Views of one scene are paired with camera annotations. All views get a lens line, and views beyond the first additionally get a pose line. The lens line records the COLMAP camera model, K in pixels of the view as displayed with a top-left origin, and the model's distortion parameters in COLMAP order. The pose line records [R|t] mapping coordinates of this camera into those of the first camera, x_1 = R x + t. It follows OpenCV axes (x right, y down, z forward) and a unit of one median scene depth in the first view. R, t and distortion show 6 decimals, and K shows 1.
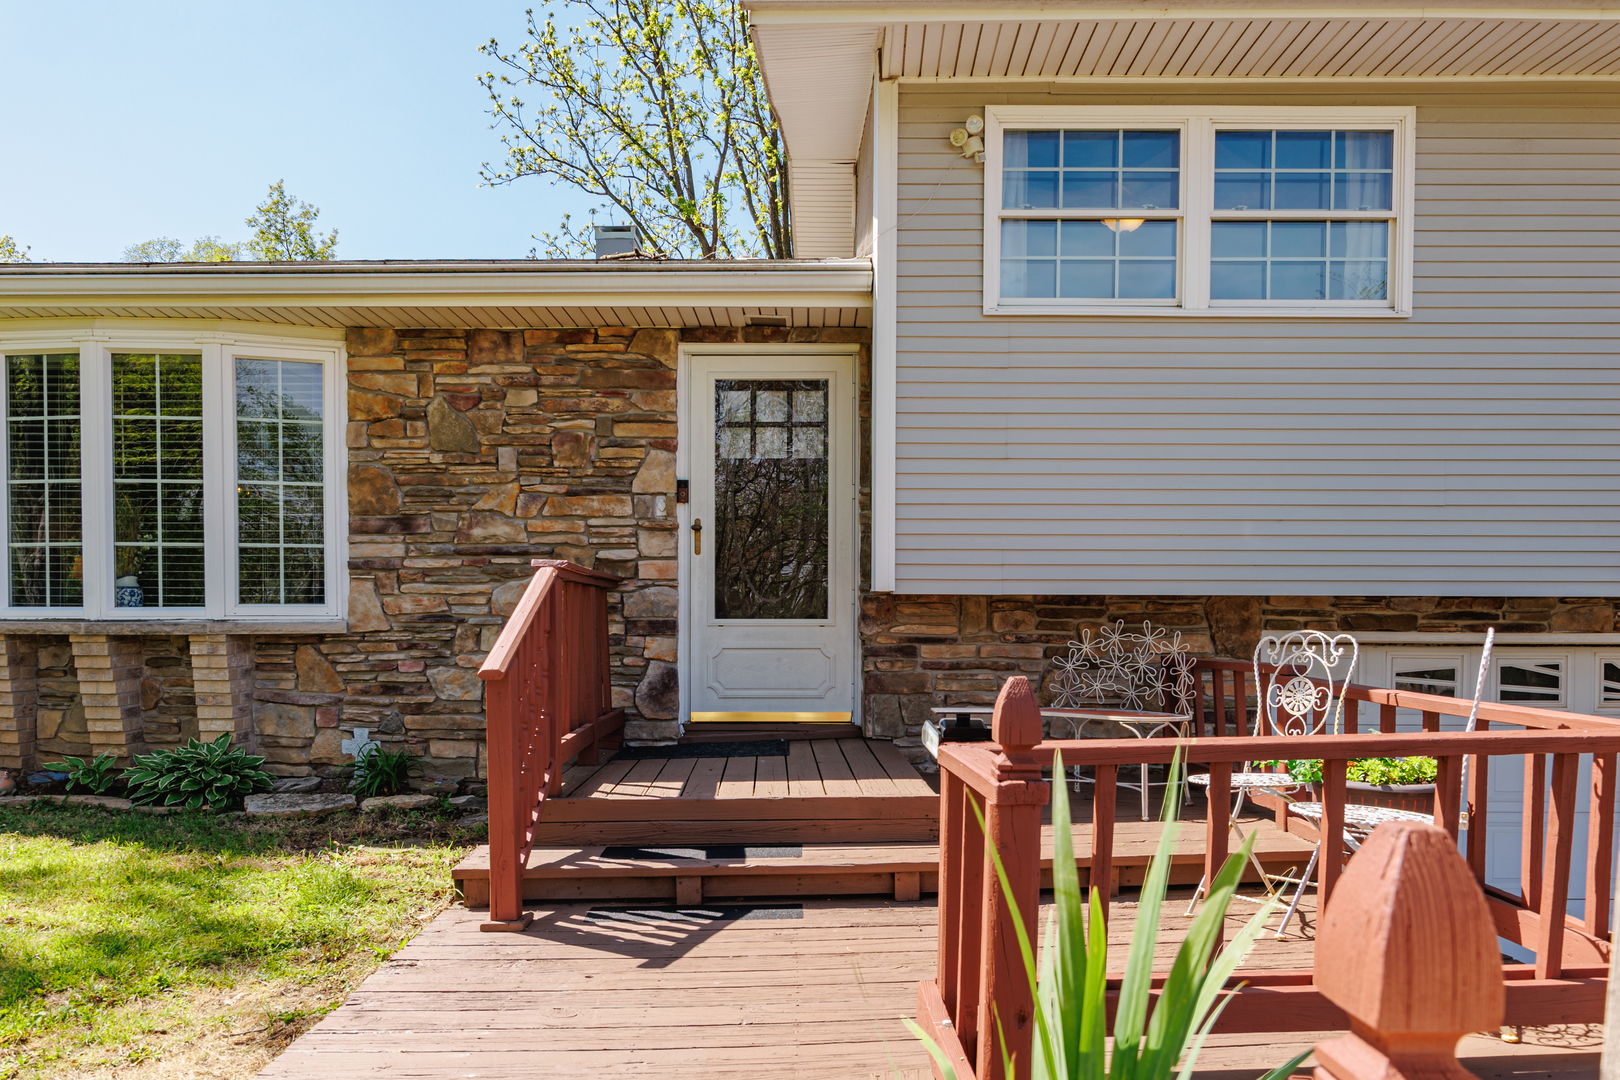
lens RADIAL K [[1174.3, 0, 806.1], [0, 1174.3, 657.2], [0, 0, 1]] dist [0.002918, -0.004709]
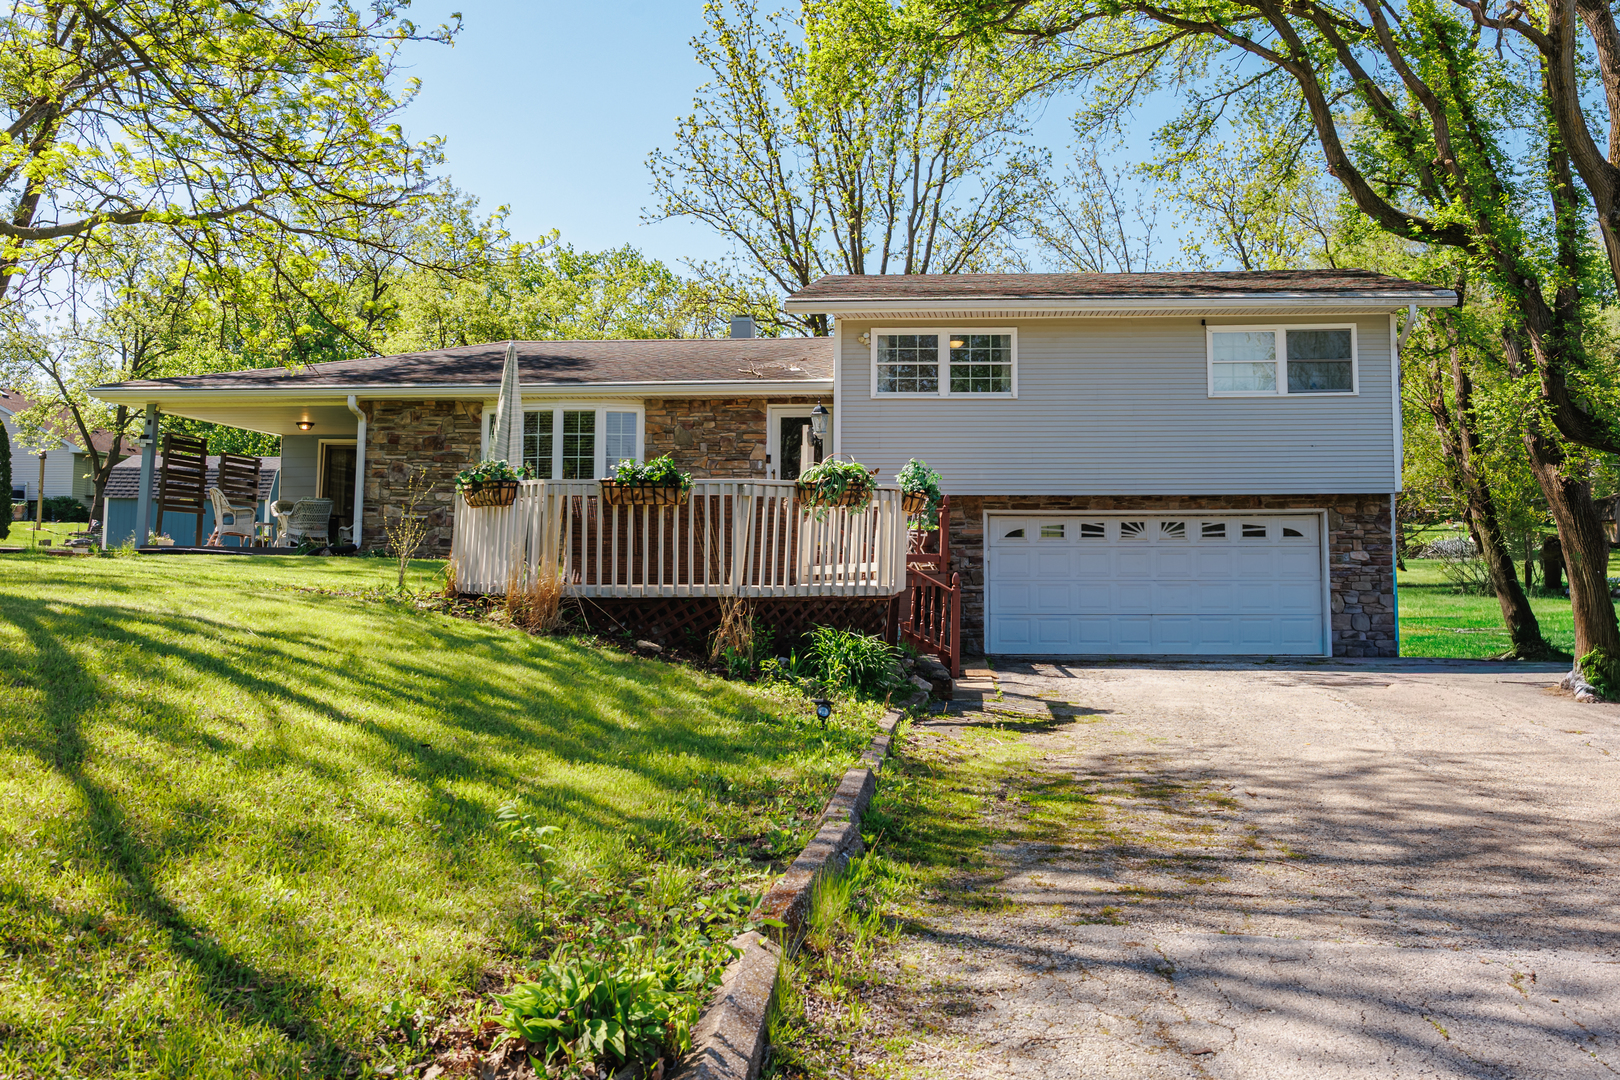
lens RADIAL K [[1730.5, 0, 810.0], [0, 1730.5, 540.0], [0, 0, 1]] dist [-0.005988, 0.019715]
pose [[0.994186, -0.001862, -0.107662, 0.416484], [-0.005563, 0.997627, -0.068629, 0.315264], [0.107534, 0.068829, 0.991816, -2.909692]]
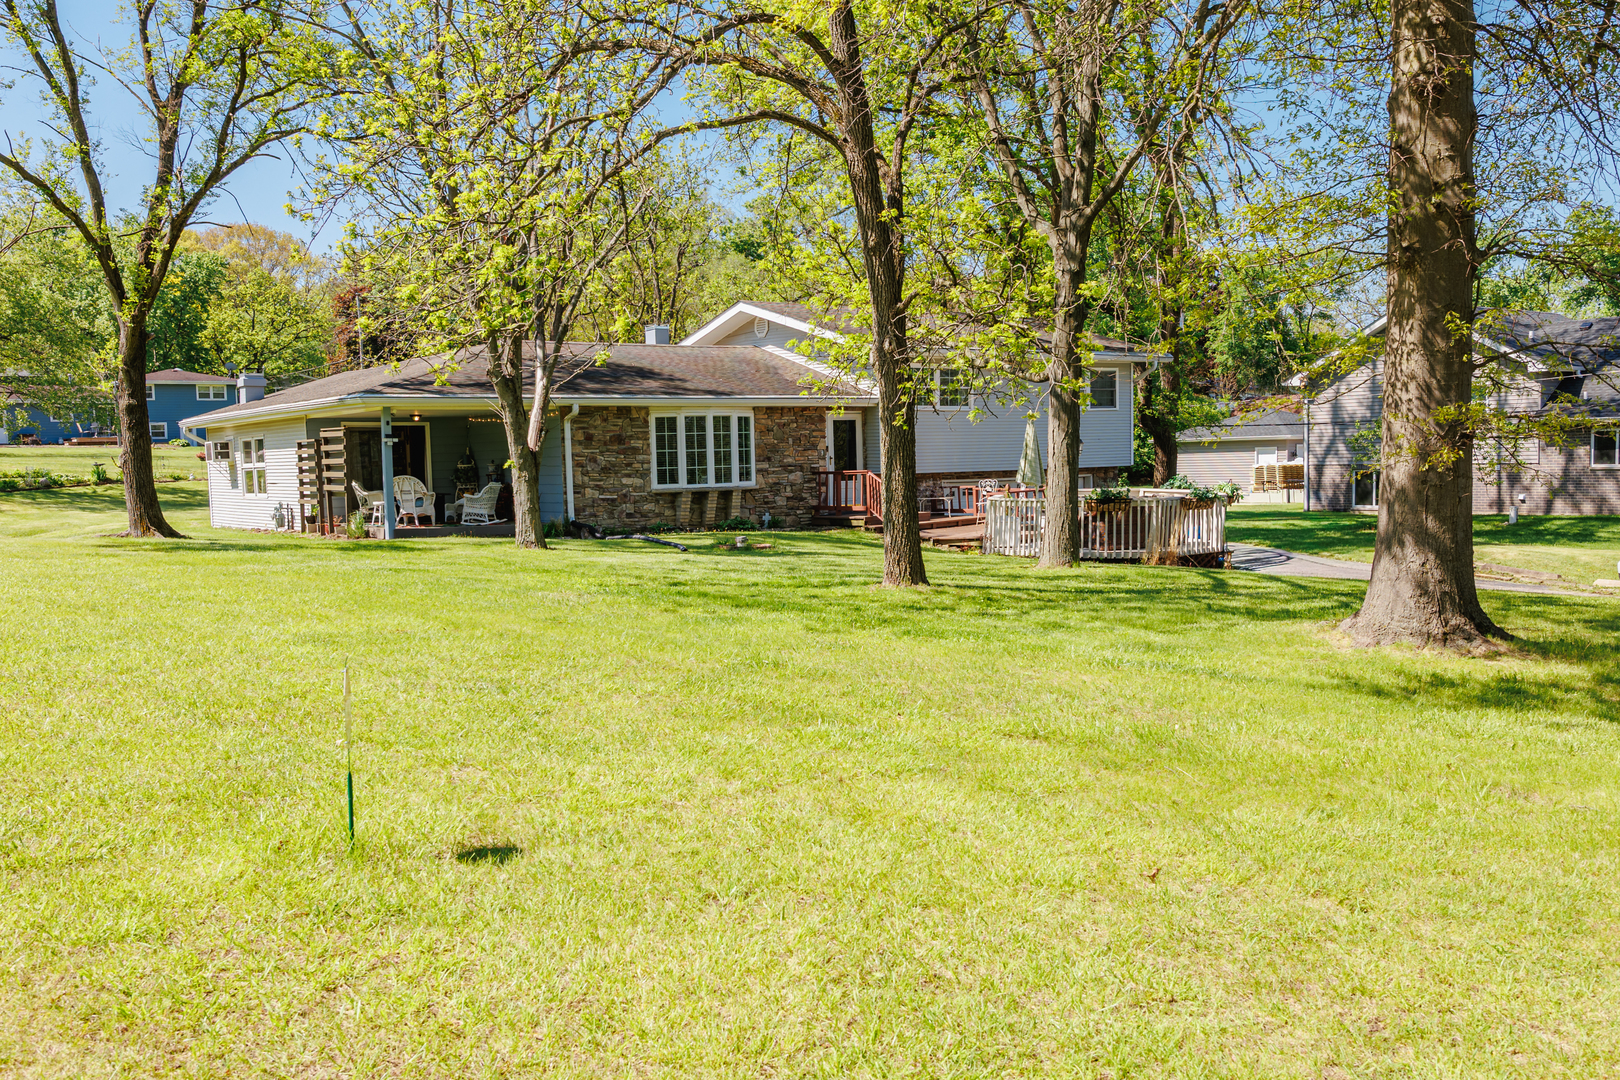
lens RADIAL K [[1730.5, 0, 810.0], [0, 1730.5, 540.0], [0, 0, 1]] dist [-0.005988, 0.019715]
pose [[0.791463, -0.052562, 0.608953, -3.685386], [0.047607, 0.998570, 0.024317, 0.018016], [-0.609360, 0.009745, 0.792834, -3.532980]]
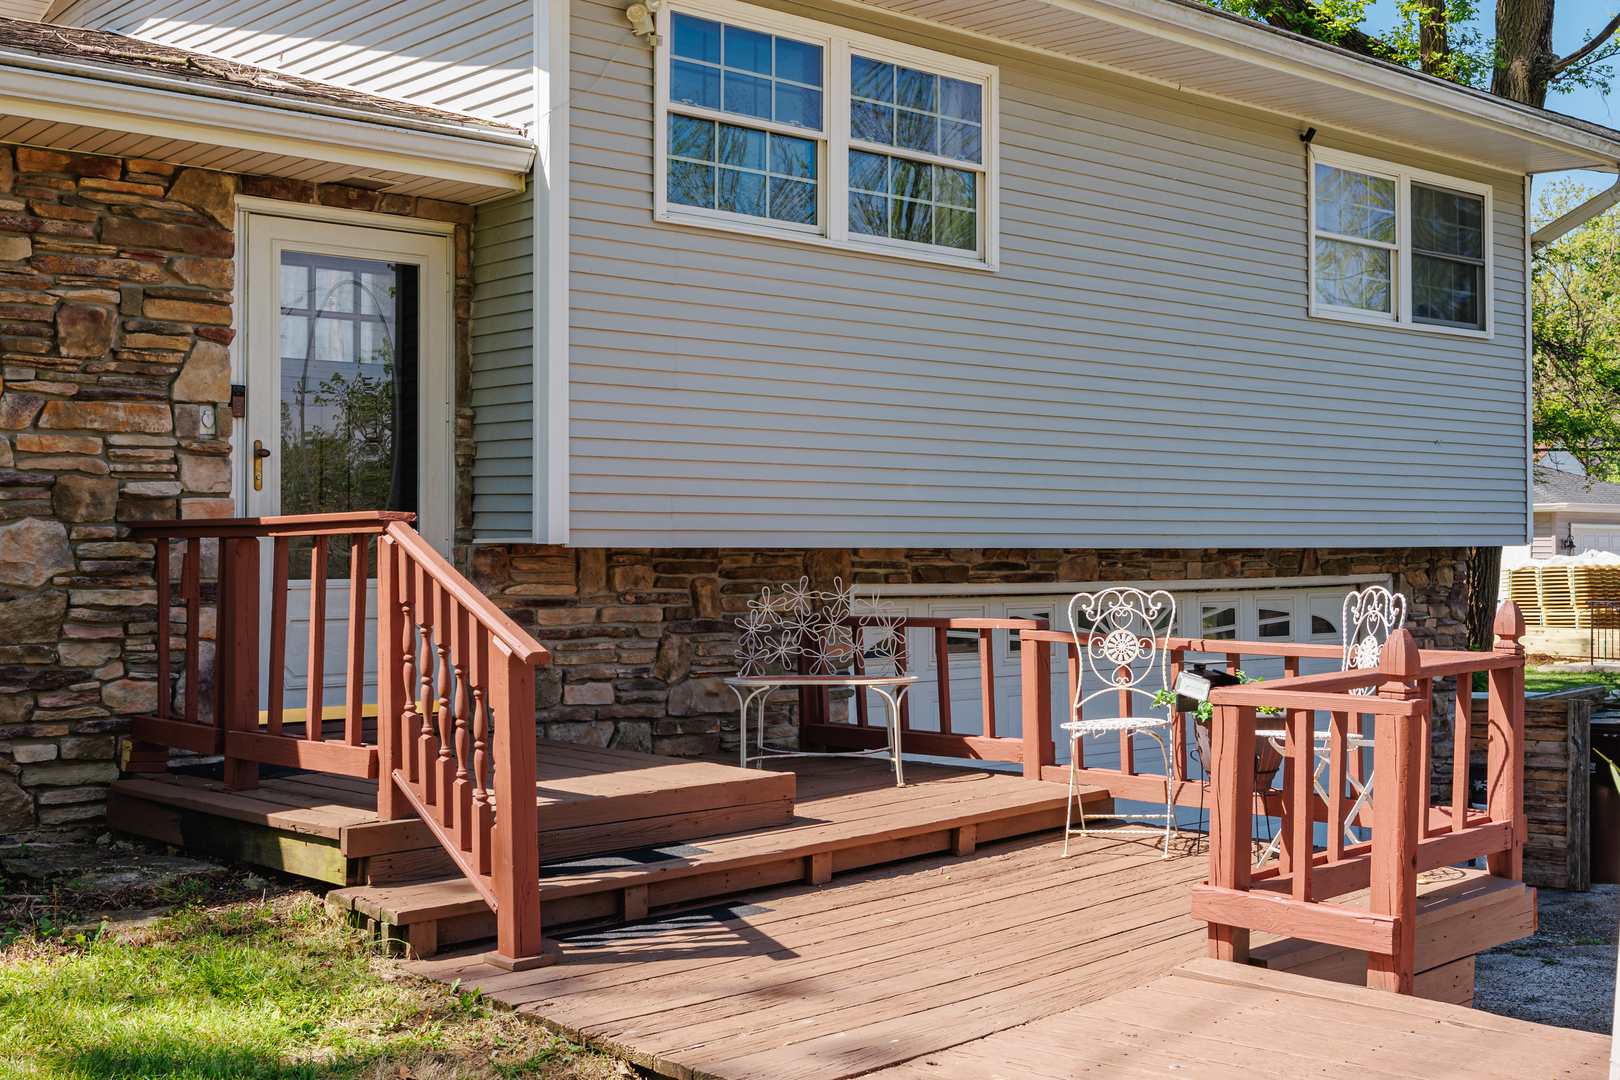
lens RADIAL K [[1903.7, 0, 810.0], [0, 1903.7, 540.0], [0, 0, 1]] dist [0.003281, -0.010251]
pose [[0.741341, -0.000259, 0.671129, -0.628502], [0.027027, 0.999200, -0.029468, -0.014184], [-0.670584, 0.039984, 0.740755, -0.083256]]
